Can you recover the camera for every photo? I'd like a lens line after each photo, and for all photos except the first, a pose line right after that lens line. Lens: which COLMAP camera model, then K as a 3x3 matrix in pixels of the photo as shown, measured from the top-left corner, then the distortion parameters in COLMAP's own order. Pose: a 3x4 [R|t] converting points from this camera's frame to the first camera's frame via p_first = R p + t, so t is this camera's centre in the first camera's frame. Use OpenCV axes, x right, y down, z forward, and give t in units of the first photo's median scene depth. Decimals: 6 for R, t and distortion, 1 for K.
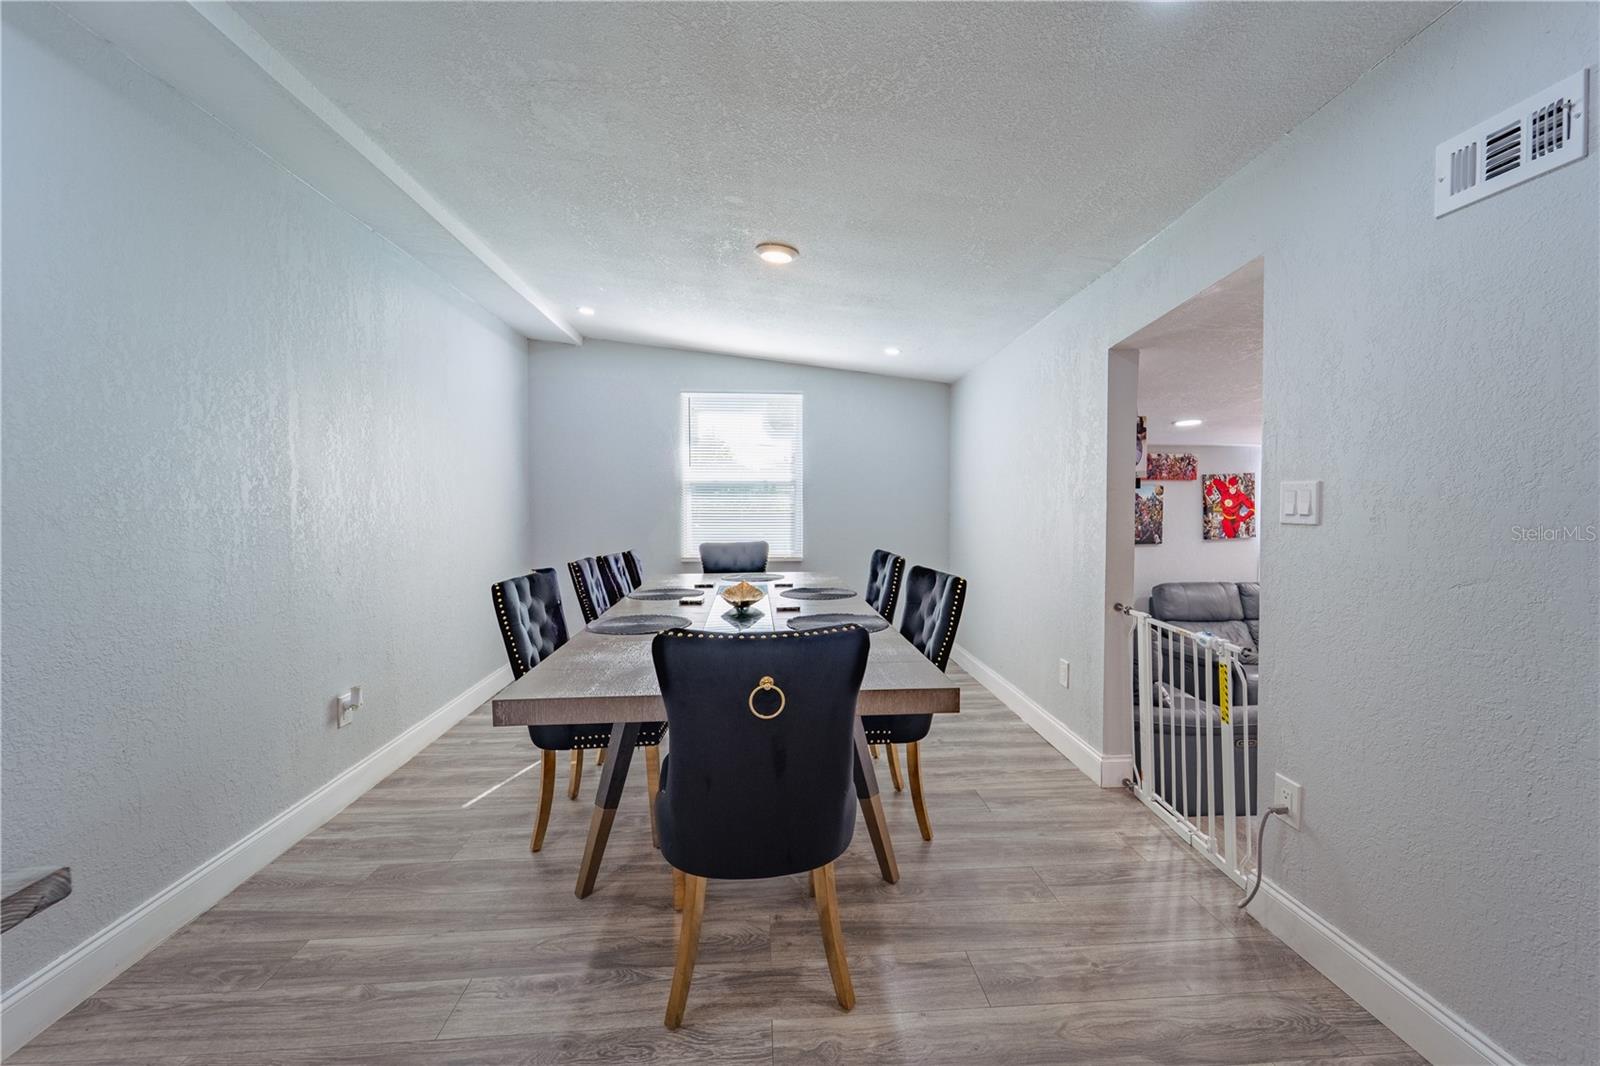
lens RADIAL K [[637.5, 0, 805.8], [0, 637.5, 521.9], [0, 0, 1]] dist [-0.001605, -0.000194]
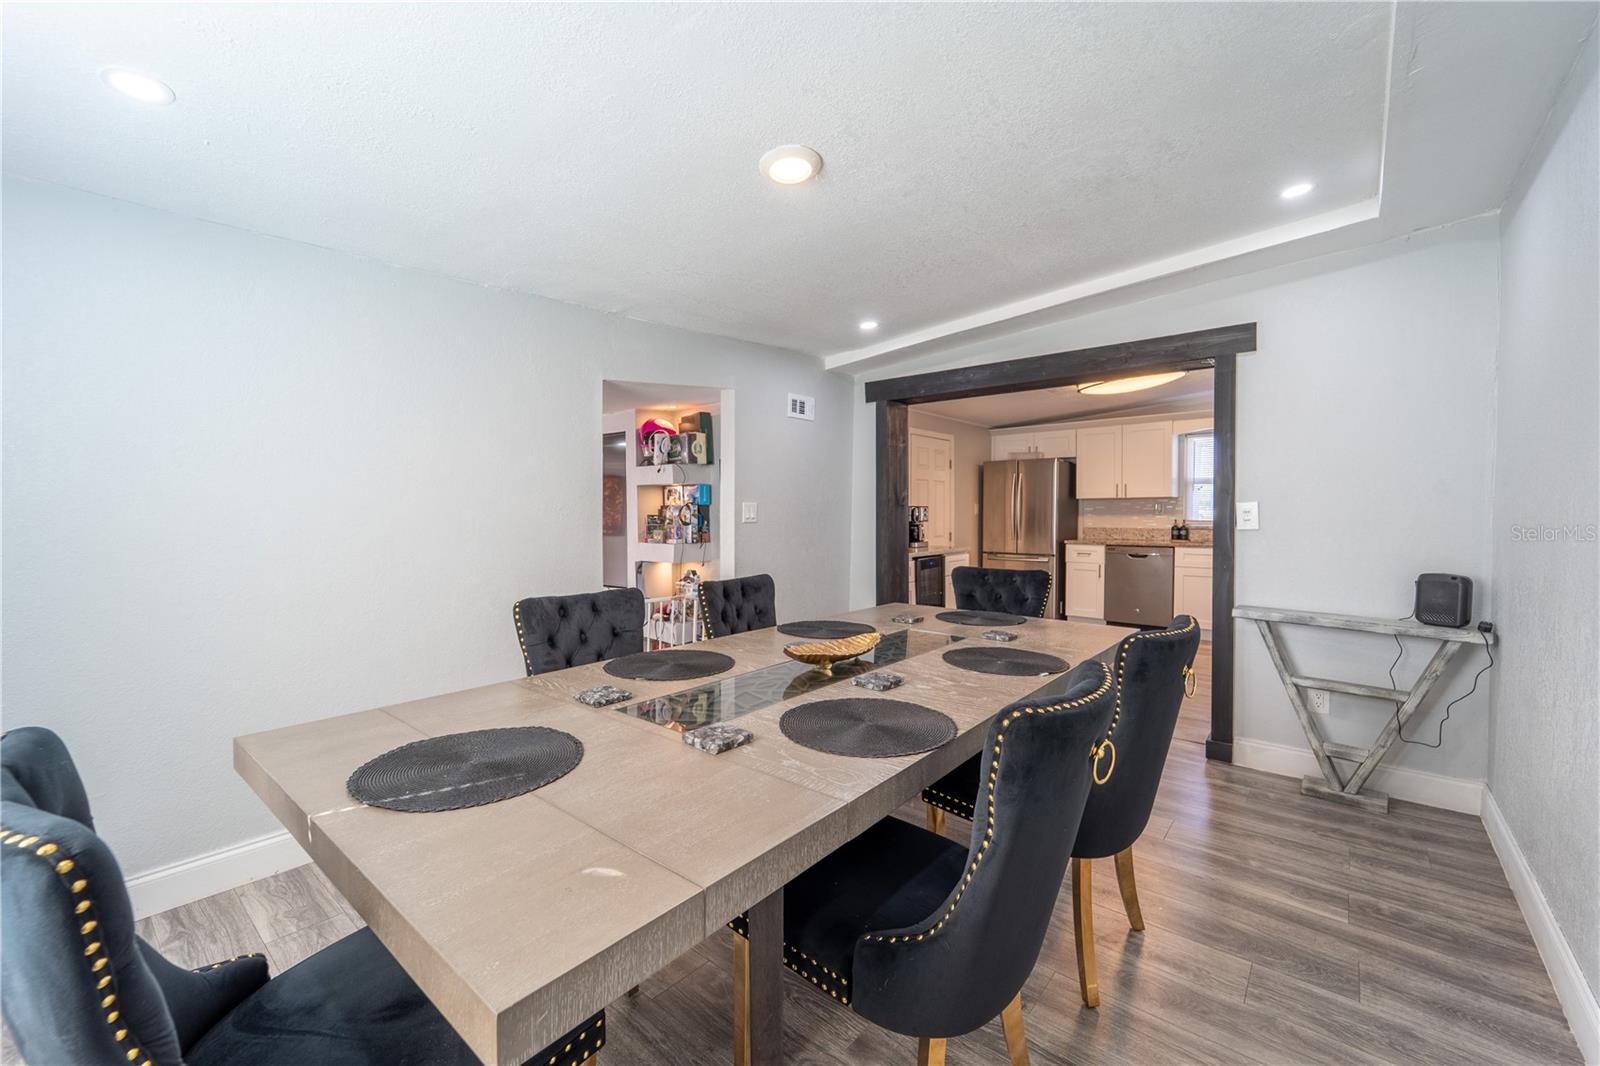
lens RADIAL K [[650.1, 0, 771.6], [0, 650.1, 502.1], [0, 0, 1]] dist [0.001585, -0.000249]
pose [[-0.691573, 0.007685, 0.722266, -0.651665], [0.025824, 0.999567, 0.014091, -0.063877], [-0.721845, 0.028397, -0.691472, 1.752555]]
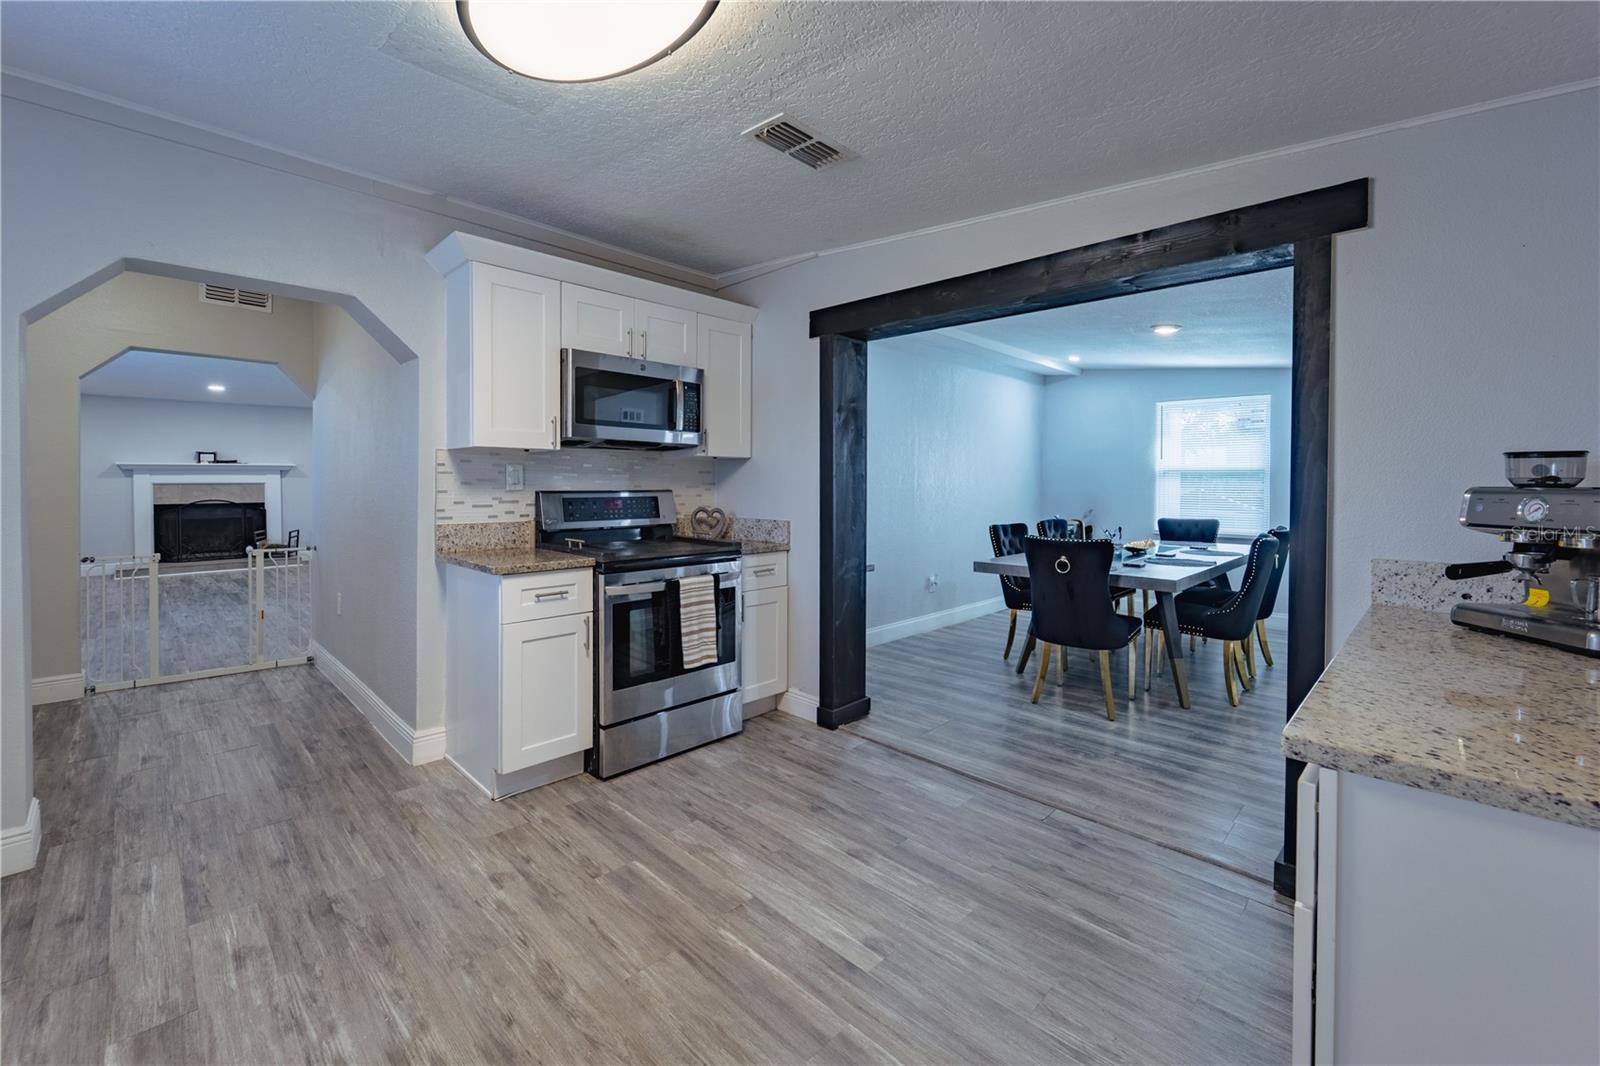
lens RADIAL K [[662.4, 0, 801.6], [0, 662.4, 490.0], [0, 0, 1]] dist [0.000928, -0.000698]
pose [[0.662126, 0.012564, -0.749287, 0.621775], [-0.033357, 0.999363, -0.012719, 0.027845], [0.748650, 0.033415, 0.662123, -0.773549]]
